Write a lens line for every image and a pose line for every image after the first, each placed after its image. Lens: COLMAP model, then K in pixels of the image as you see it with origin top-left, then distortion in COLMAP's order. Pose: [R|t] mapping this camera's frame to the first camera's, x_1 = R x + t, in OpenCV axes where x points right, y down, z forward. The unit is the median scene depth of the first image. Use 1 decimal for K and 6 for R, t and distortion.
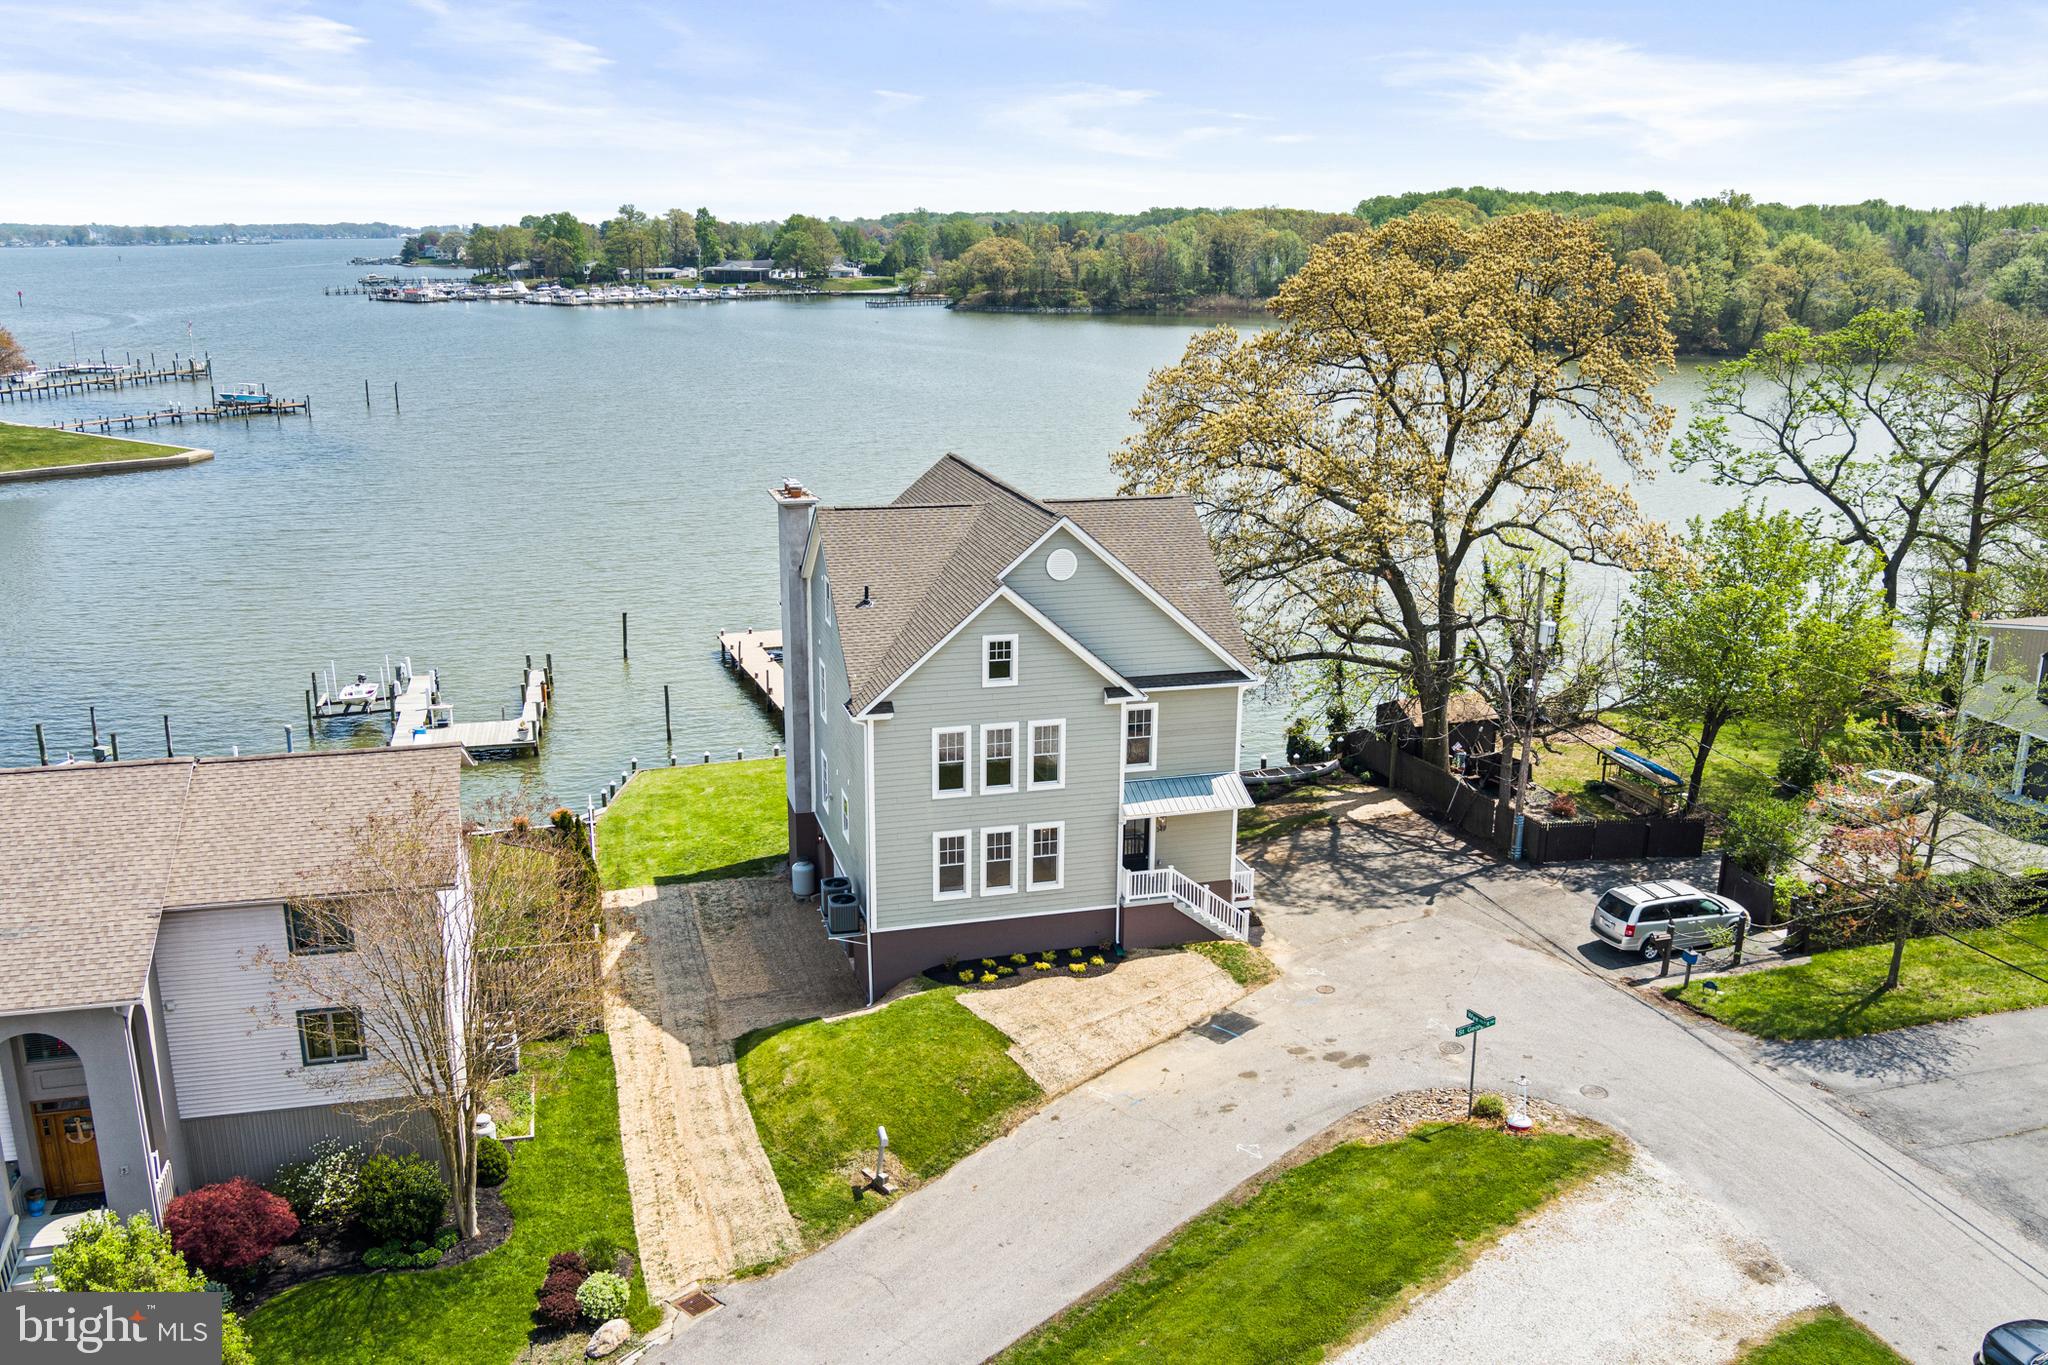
lens RADIAL K [[1663.5, 0, 1024.0], [0, 1663.5, 682.5], [0, 0, 1]] dist [-0.071305, 0.004410]
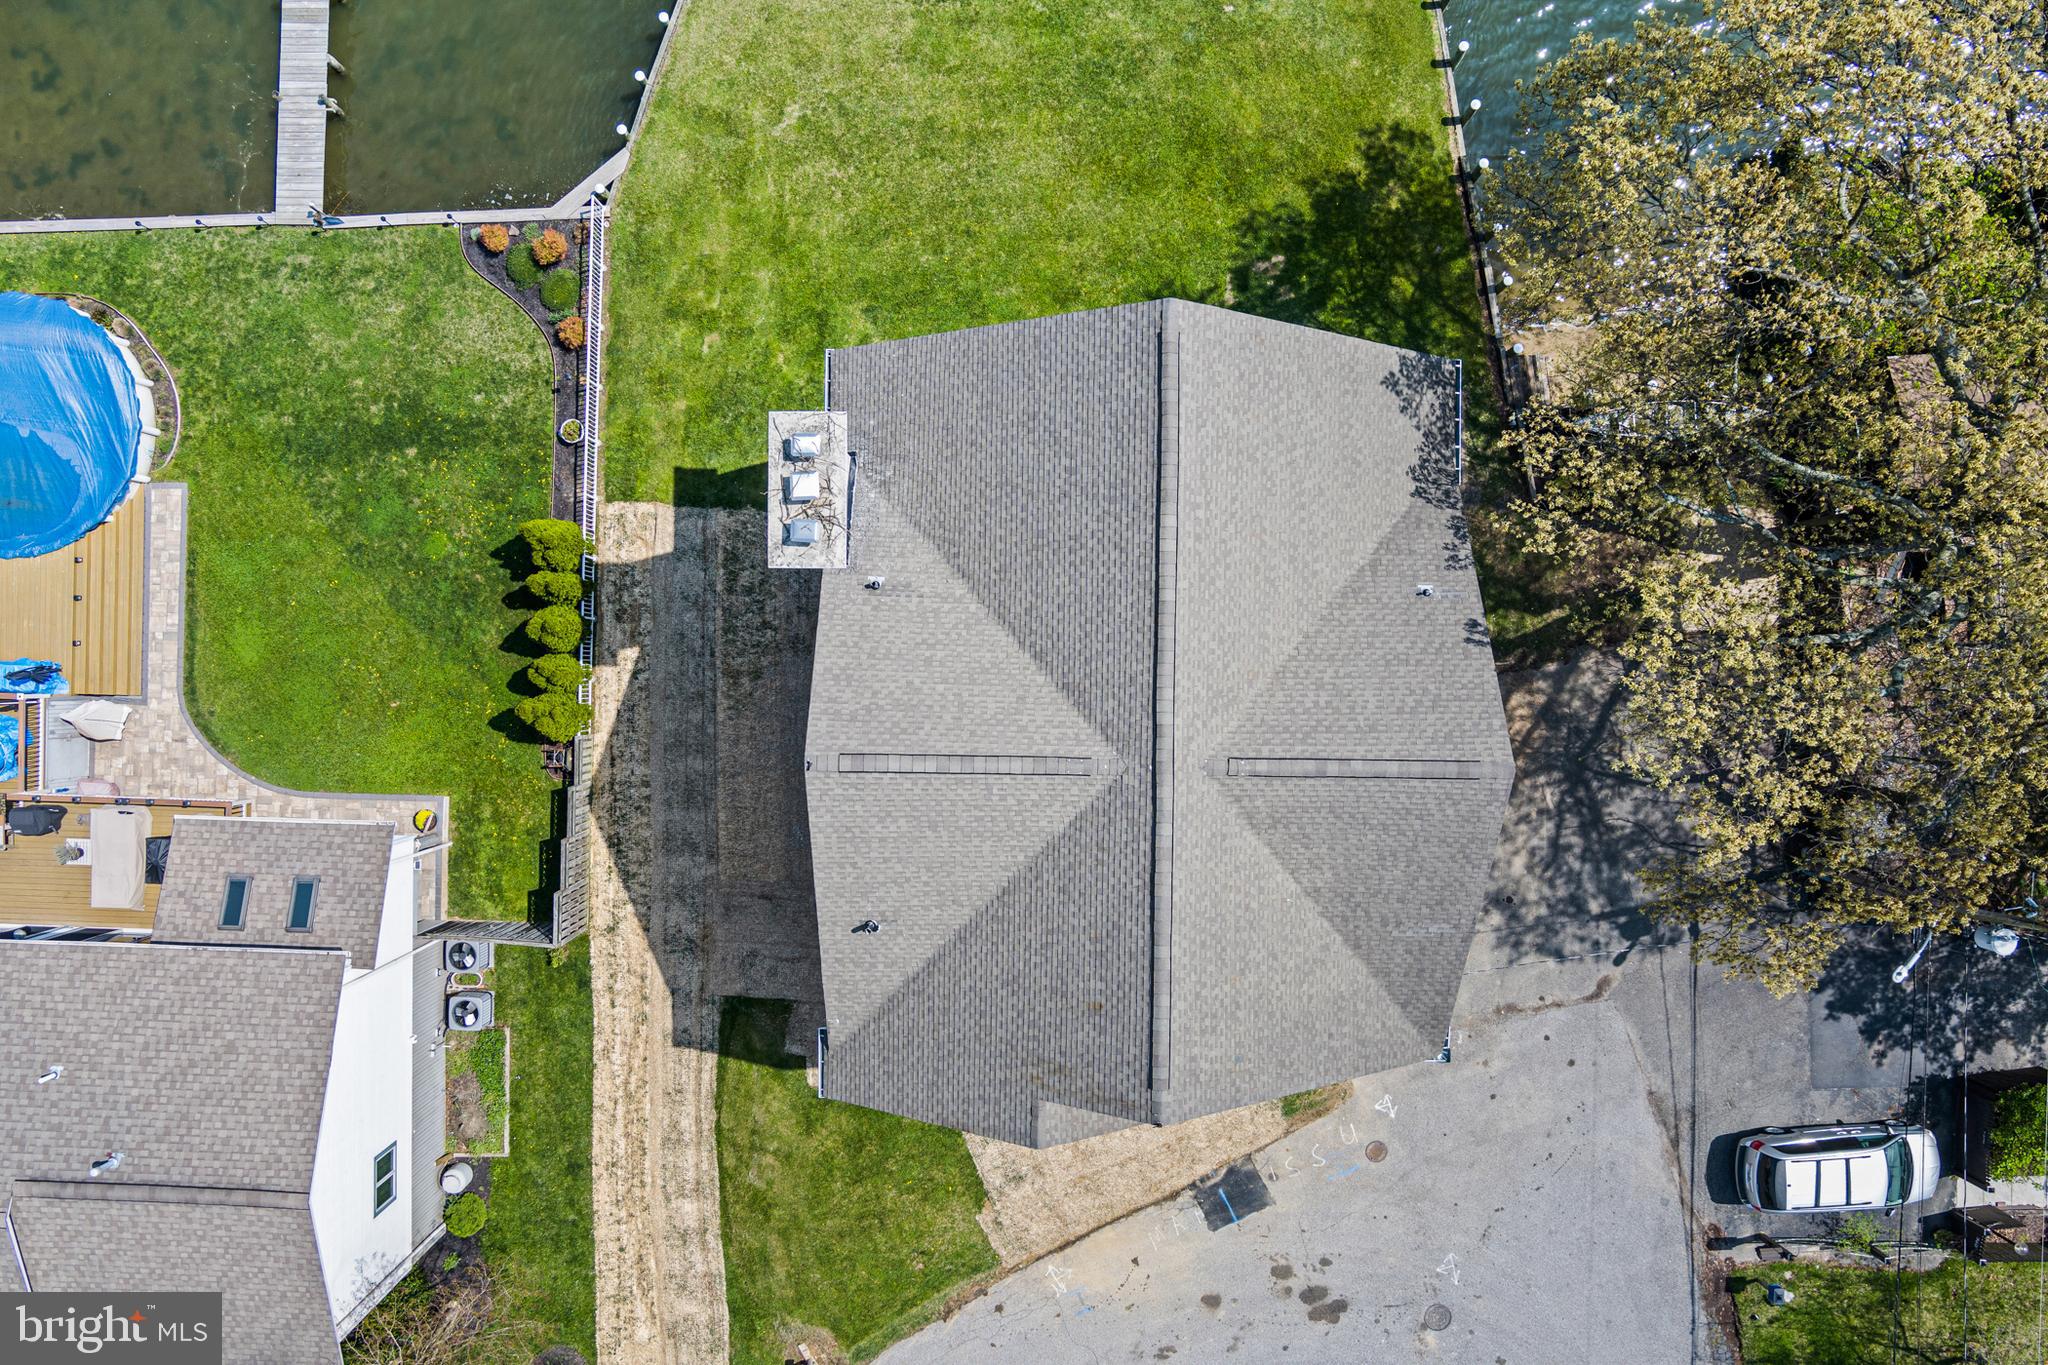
lens RADIAL K [[1663.5, 0, 1024.0], [0, 1663.5, 682.5], [0, 0, 1]] dist [-0.071305, 0.004410]
pose [[0.958724, 0.284323, 0.002899, -0.066310], [-0.075940, 0.246214, 0.966236, -0.683432], [0.274009, -0.926574, 0.257643, 0.934709]]
